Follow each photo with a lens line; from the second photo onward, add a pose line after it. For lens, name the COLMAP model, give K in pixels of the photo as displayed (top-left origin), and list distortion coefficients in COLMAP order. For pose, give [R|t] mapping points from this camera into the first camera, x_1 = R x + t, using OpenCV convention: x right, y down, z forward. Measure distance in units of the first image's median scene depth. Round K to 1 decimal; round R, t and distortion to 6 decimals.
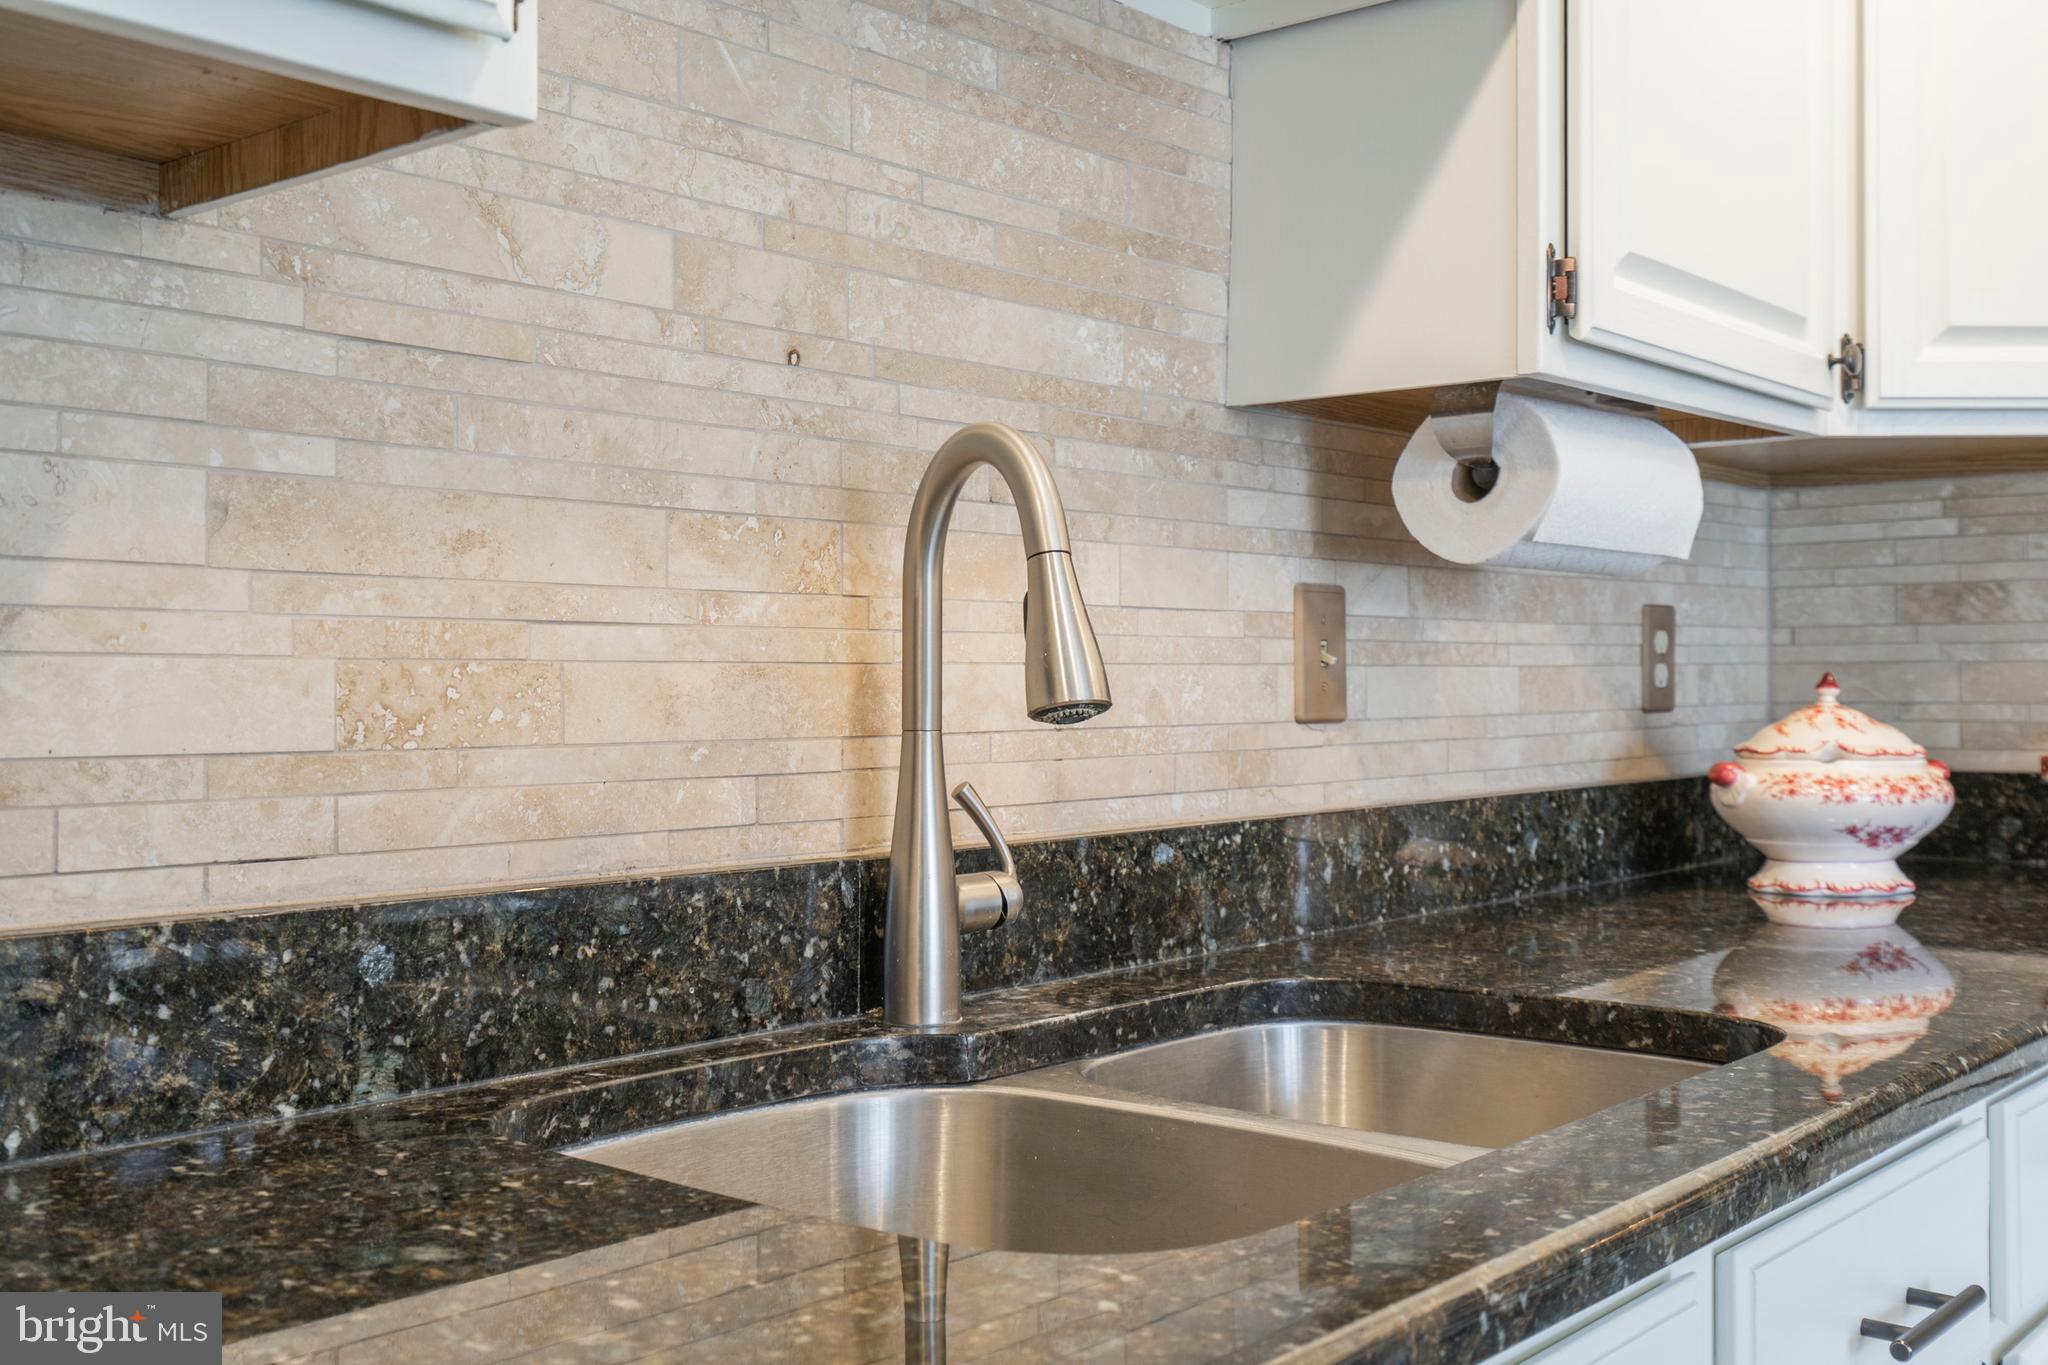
lens RADIAL K [[2073.0, 0, 1024.0], [0, 2073.0, 682.5], [0, 0, 1]] dist [0.026220, -0.001642]
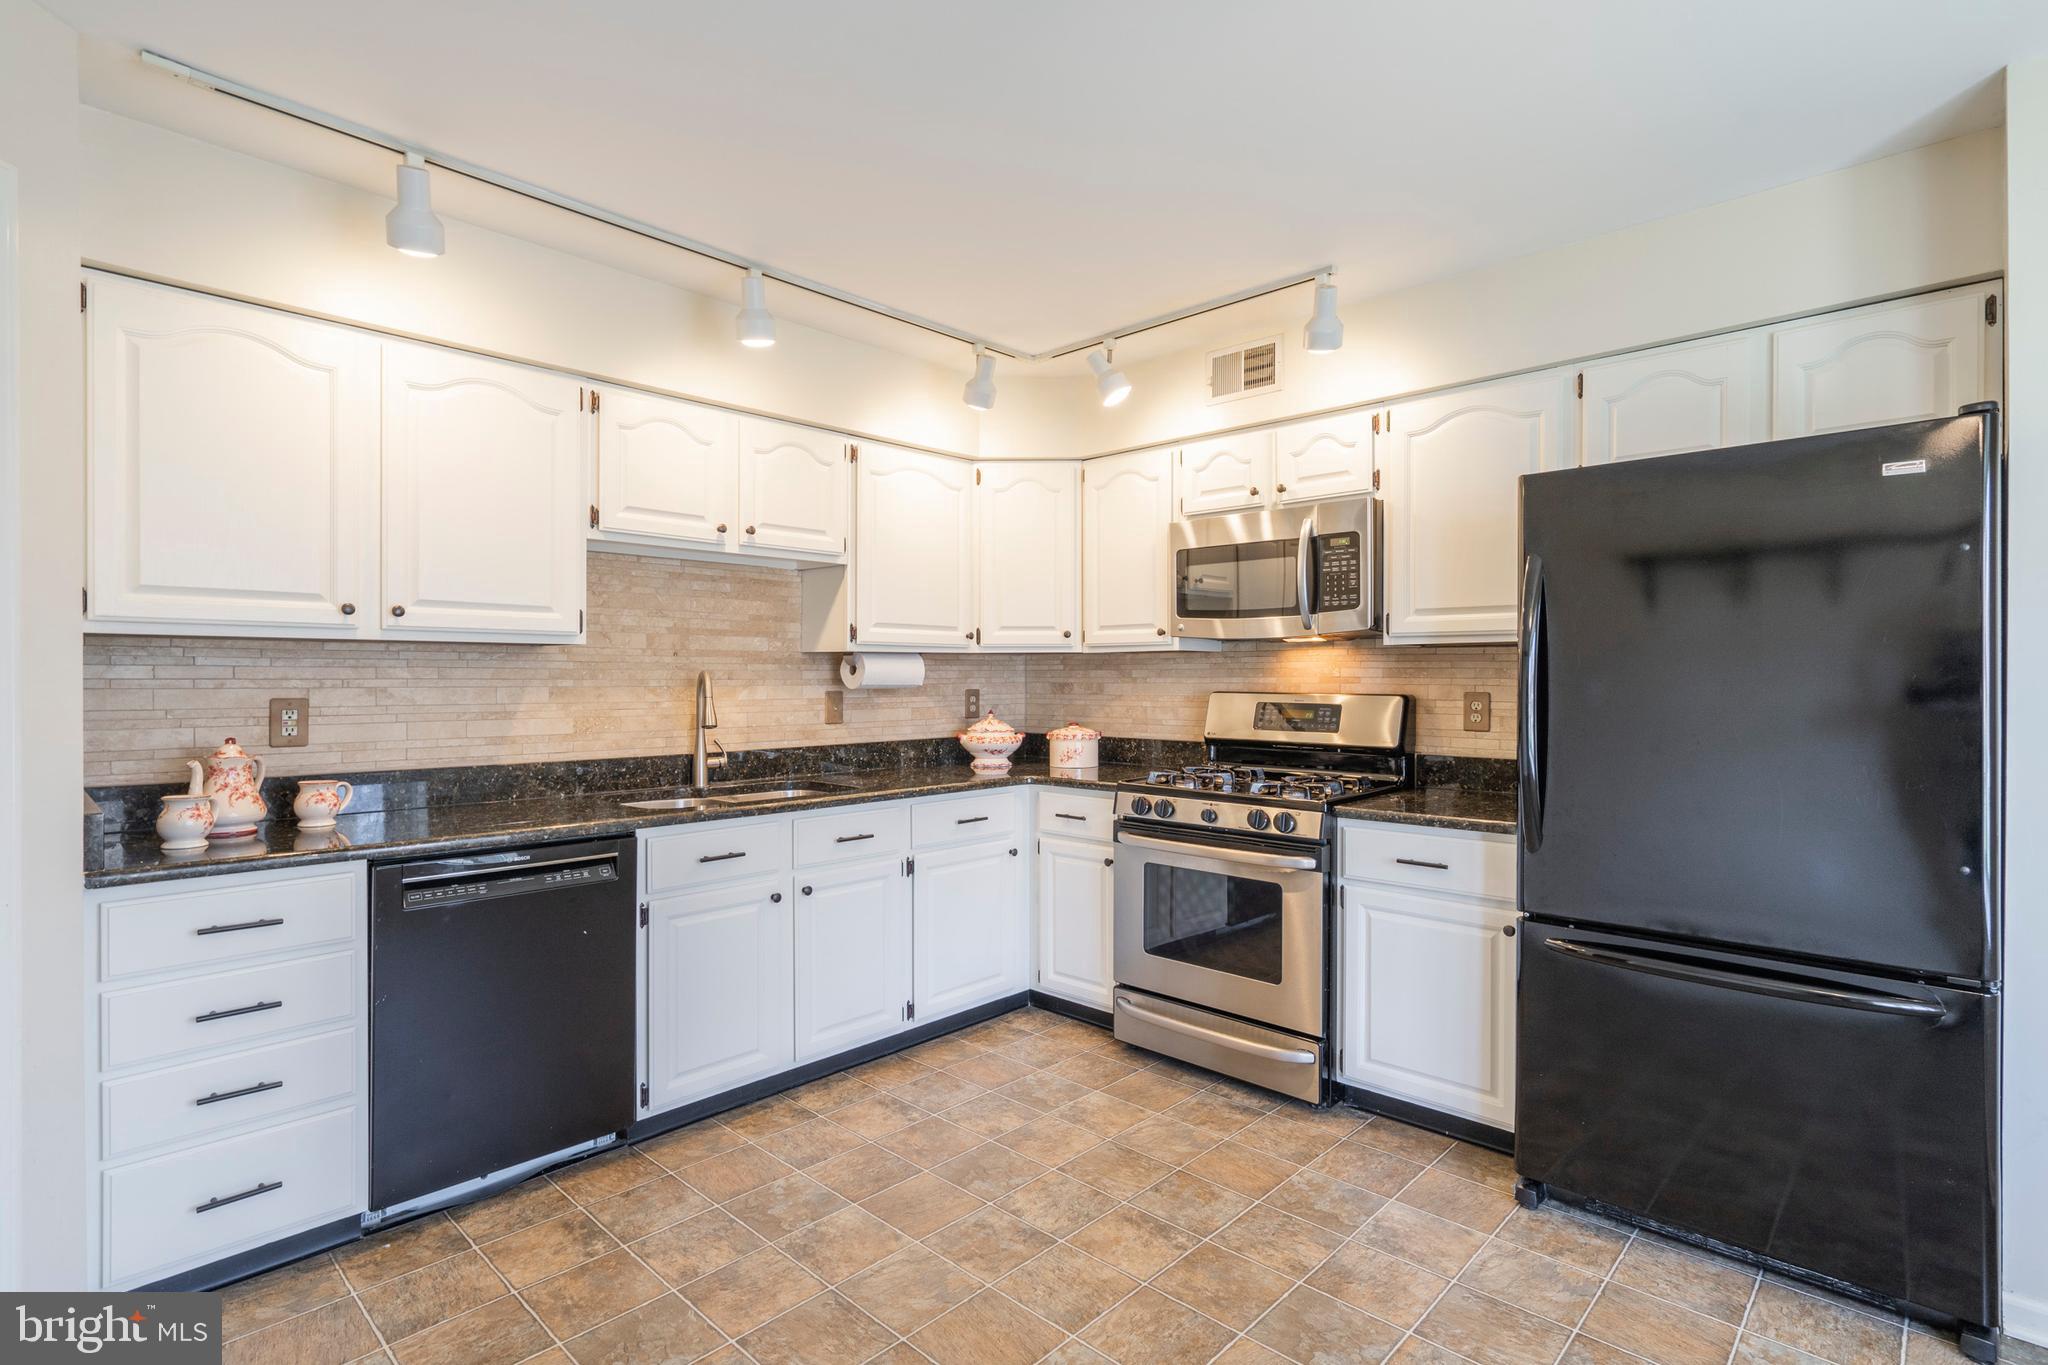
lens RADIAL K [[1004.2, 0, 1024.0], [0, 1004.2, 682.5], [0, 0, 1]] dist [-0.000759, 0.000000]
pose [[0.998263, 0.004783, -0.058719, 0.837850], [-0.004374, 0.999965, 0.007091, -0.104510], [0.058751, -0.006822, 0.998249, -1.322168]]
